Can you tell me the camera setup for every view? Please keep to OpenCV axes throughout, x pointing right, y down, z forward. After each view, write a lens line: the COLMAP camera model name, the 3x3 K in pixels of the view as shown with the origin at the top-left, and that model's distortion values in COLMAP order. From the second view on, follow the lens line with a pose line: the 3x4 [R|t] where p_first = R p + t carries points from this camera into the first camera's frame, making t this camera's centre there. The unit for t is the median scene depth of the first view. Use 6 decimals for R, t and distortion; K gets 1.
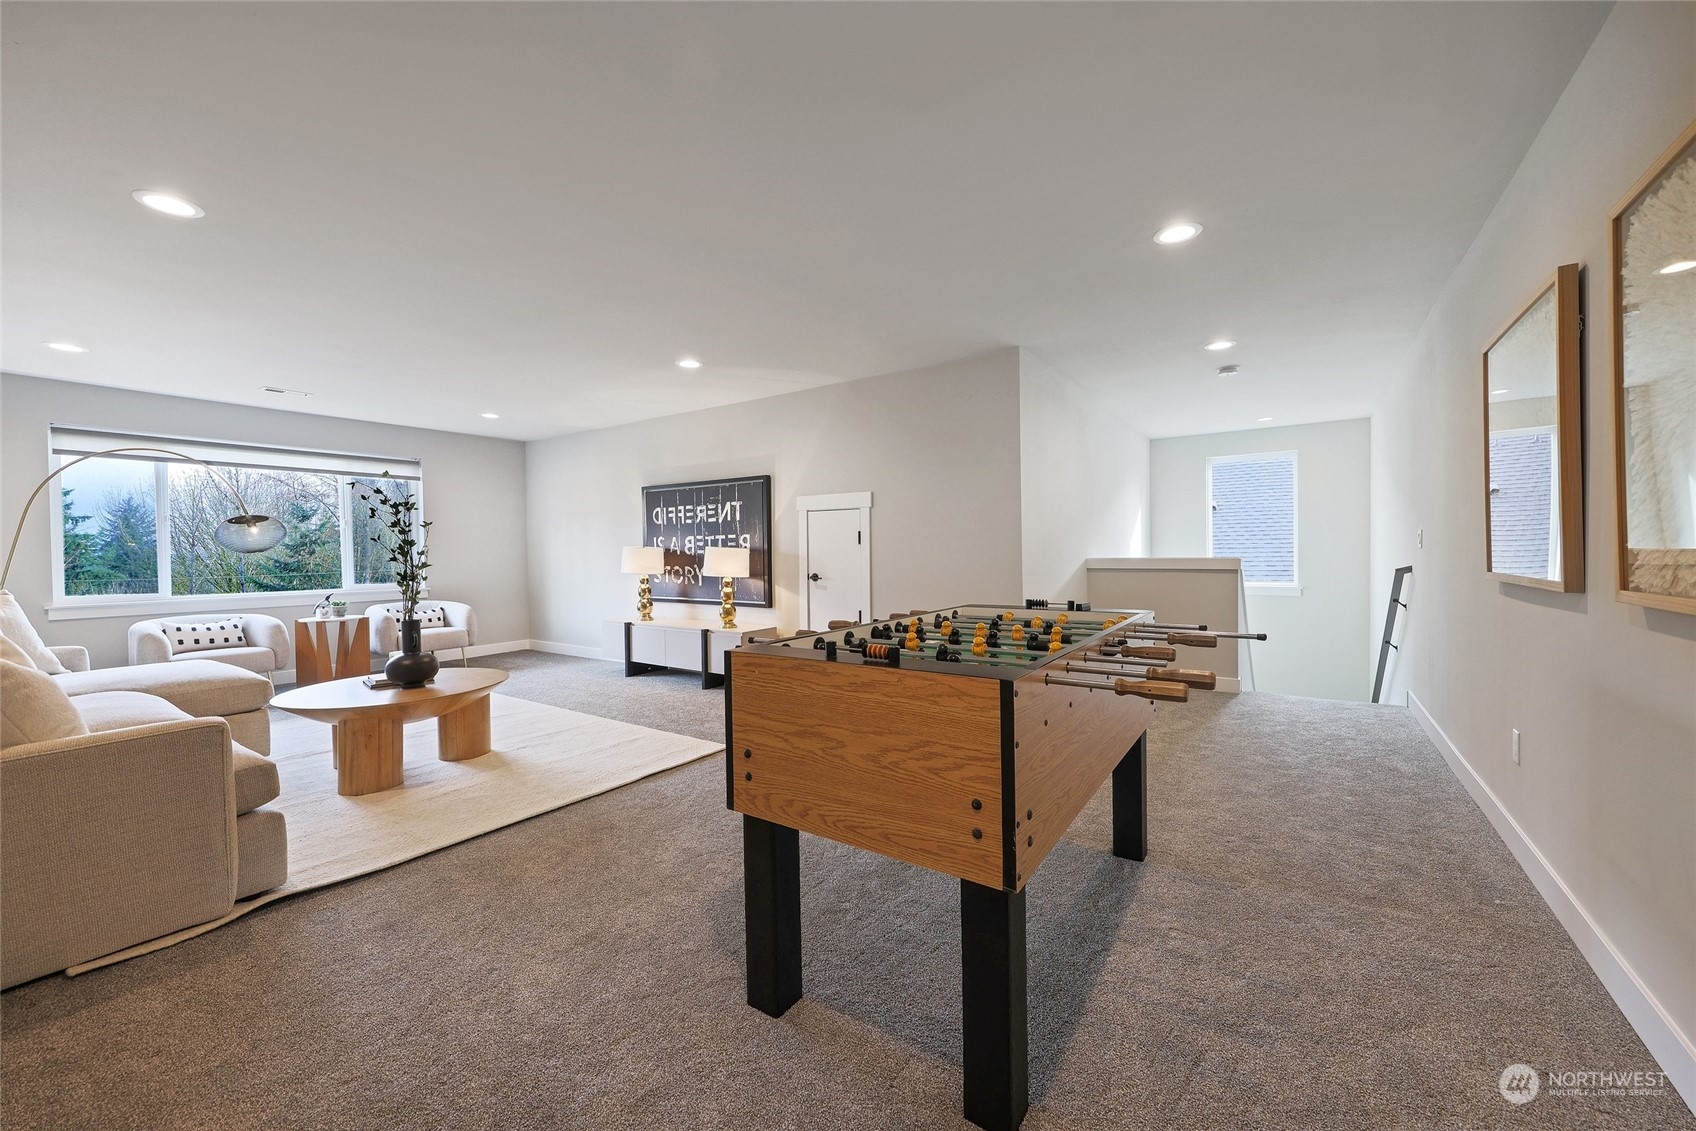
lens RADIAL K [[664.0, 0, 848.0], [0, 664.0, 565.5], [0, 0, 1]] dist [0.001202, 0.000141]
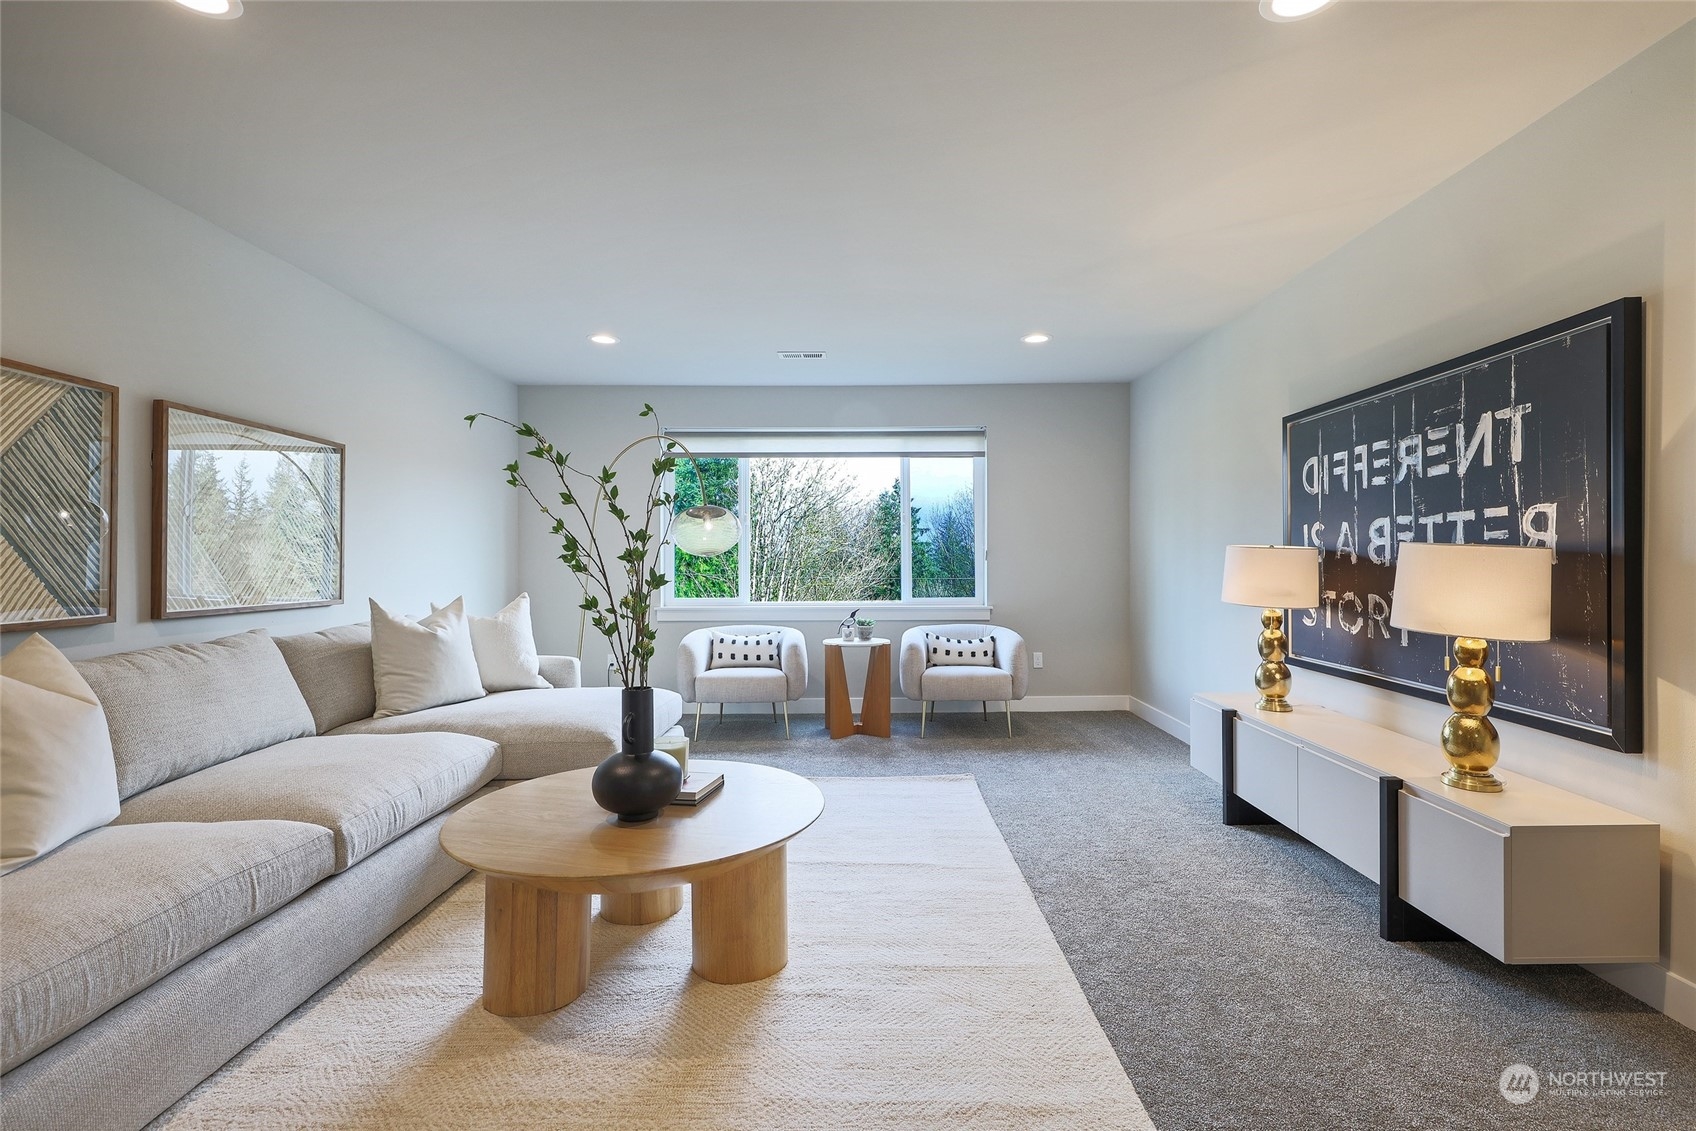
lens RADIAL K [[749.1, 0, 848.0], [0, 749.1, 565.5], [0, 0, 1]] dist [-0.066789, -0.000278]
pose [[0.546401, 0.012685, -0.837428, -0.051974], [-0.019176, 0.999813, 0.002634, -0.011005], [0.837304, 0.014619, 0.546542, 0.506736]]
